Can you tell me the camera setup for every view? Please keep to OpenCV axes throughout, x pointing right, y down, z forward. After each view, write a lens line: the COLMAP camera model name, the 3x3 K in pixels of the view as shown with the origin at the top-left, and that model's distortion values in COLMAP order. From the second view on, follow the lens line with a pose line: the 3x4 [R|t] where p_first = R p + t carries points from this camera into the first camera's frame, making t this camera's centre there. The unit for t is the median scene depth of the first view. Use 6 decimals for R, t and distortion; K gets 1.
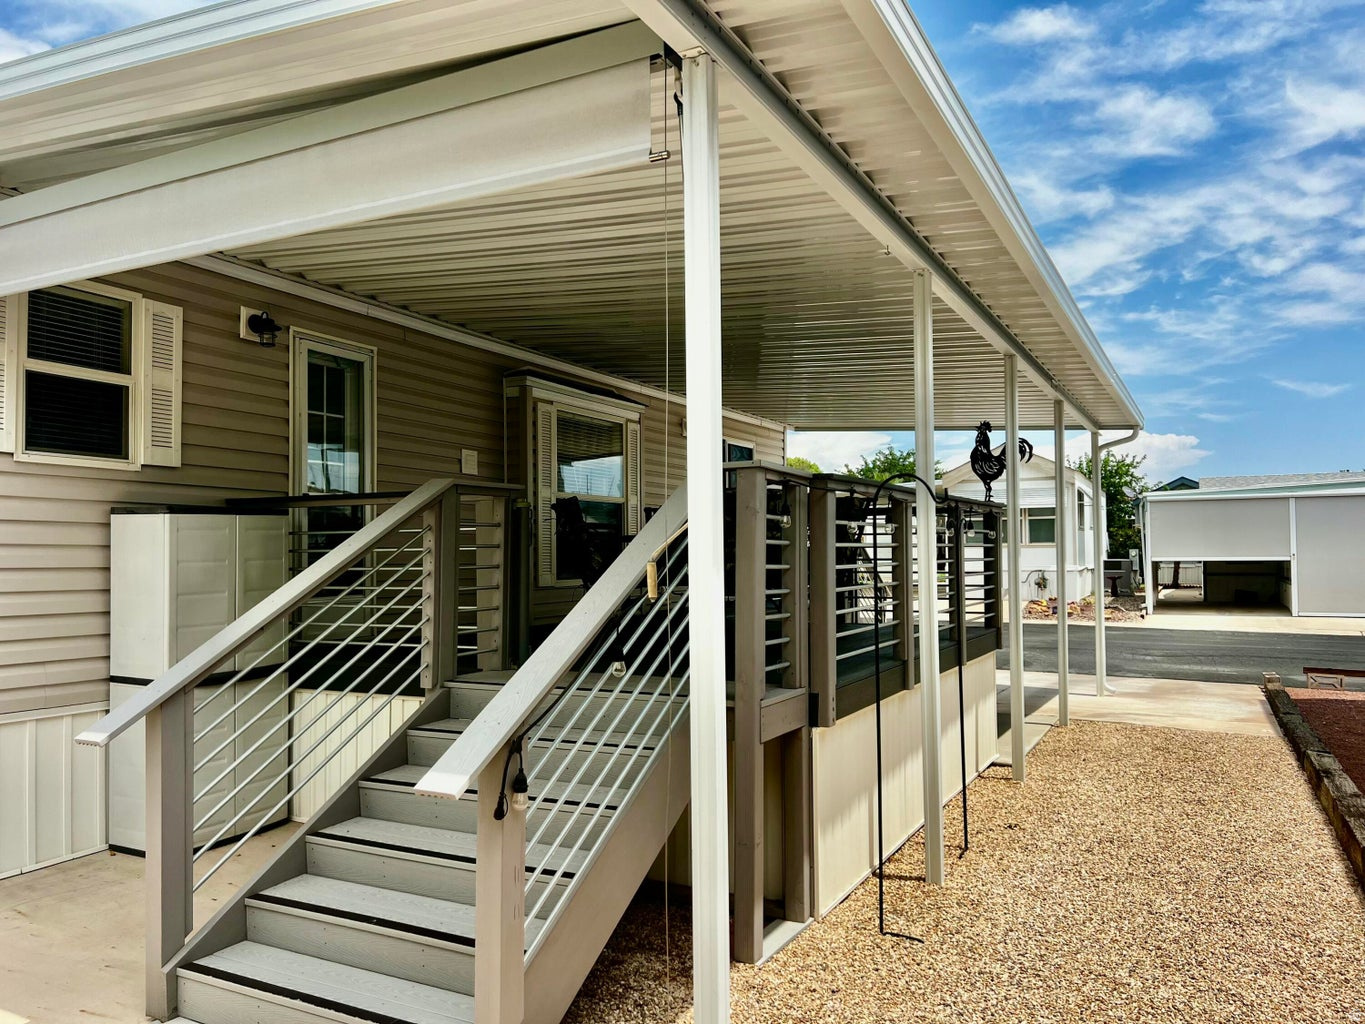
lens RADIAL K [[1028.9, 0, 678.8], [0, 1028.9, 521.2], [0, 0, 1]] dist [0.054741, -0.066374]
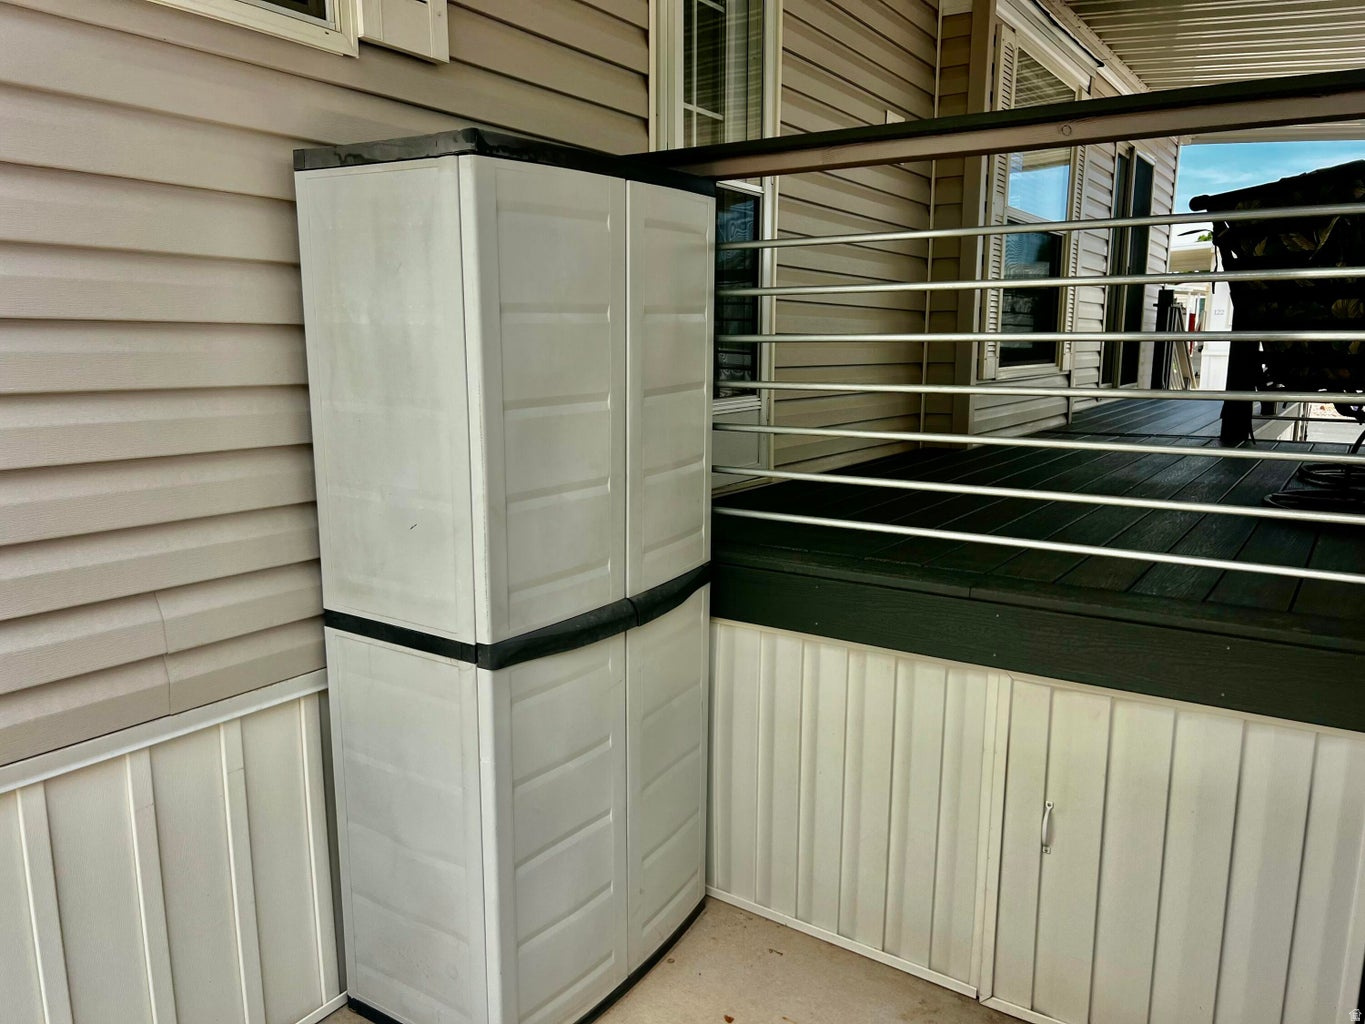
lens RADIAL K [[1028.9, 0, 685.5], [0, 1028.9, 517.8], [0, 0, 1]] dist [0.054741, -0.066374]
pose [[0.995965, 0.025117, -0.086151, -0.380751], [-0.006965, 0.978771, 0.204838, 0.035408], [0.089466, -0.203411, 0.974997, 0.642945]]
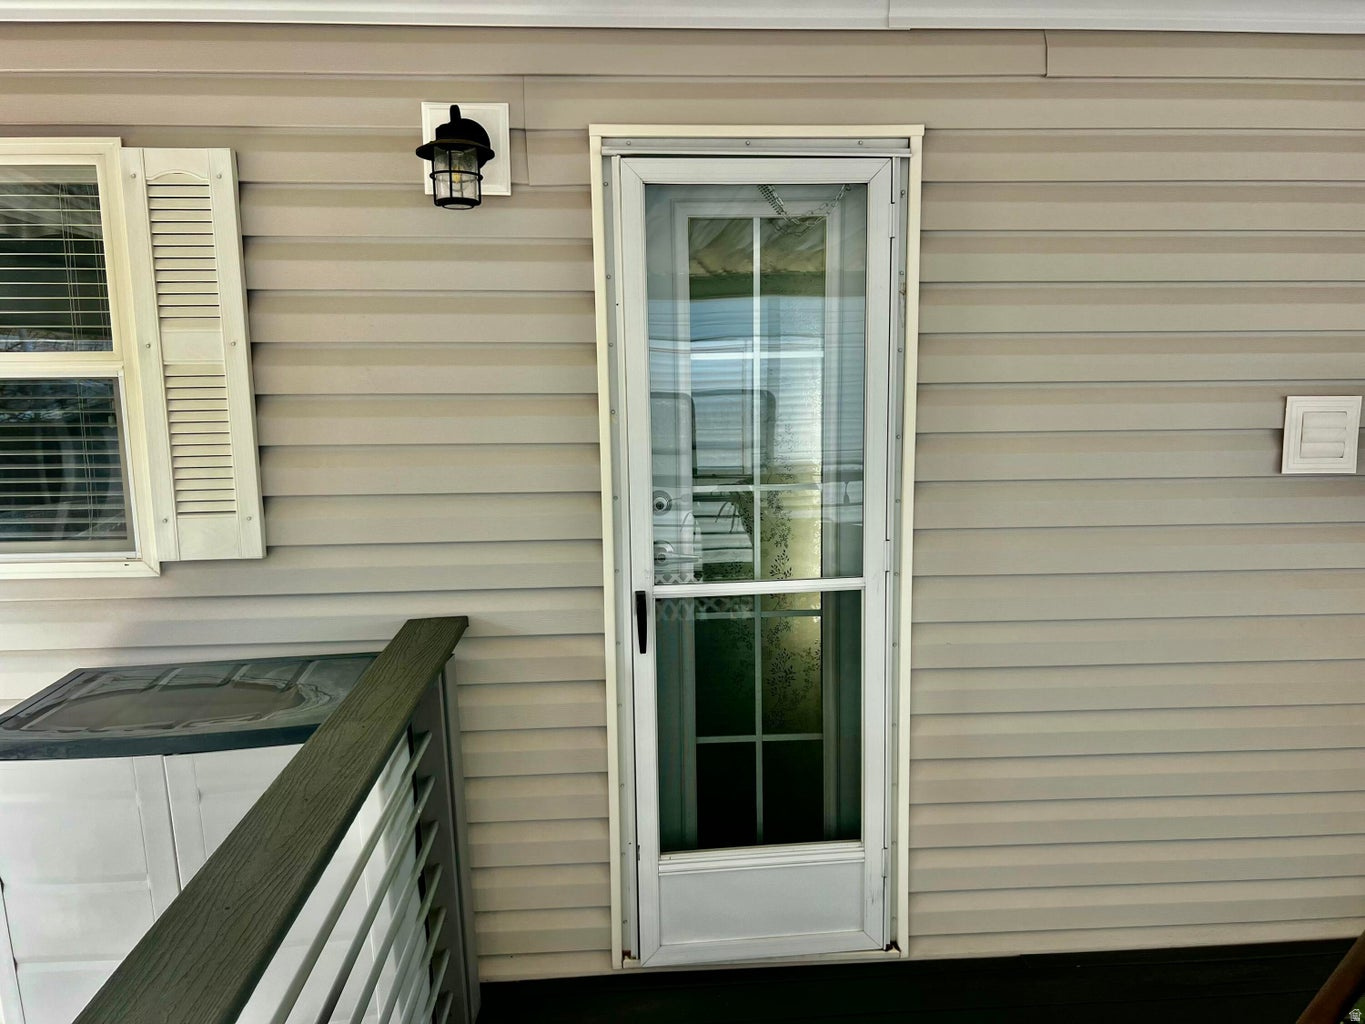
lens RADIAL K [[1028.9, 0, 671.4], [0, 1028.9, 516.2], [0, 0, 1]] dist [0.054741, -0.066374]
pose [[0.516432, 0.114861, -0.848590, -0.053566], [0.042235, 0.986341, 0.159210, -0.134797], [0.855286, -0.118062, 0.504527, 0.995621]]
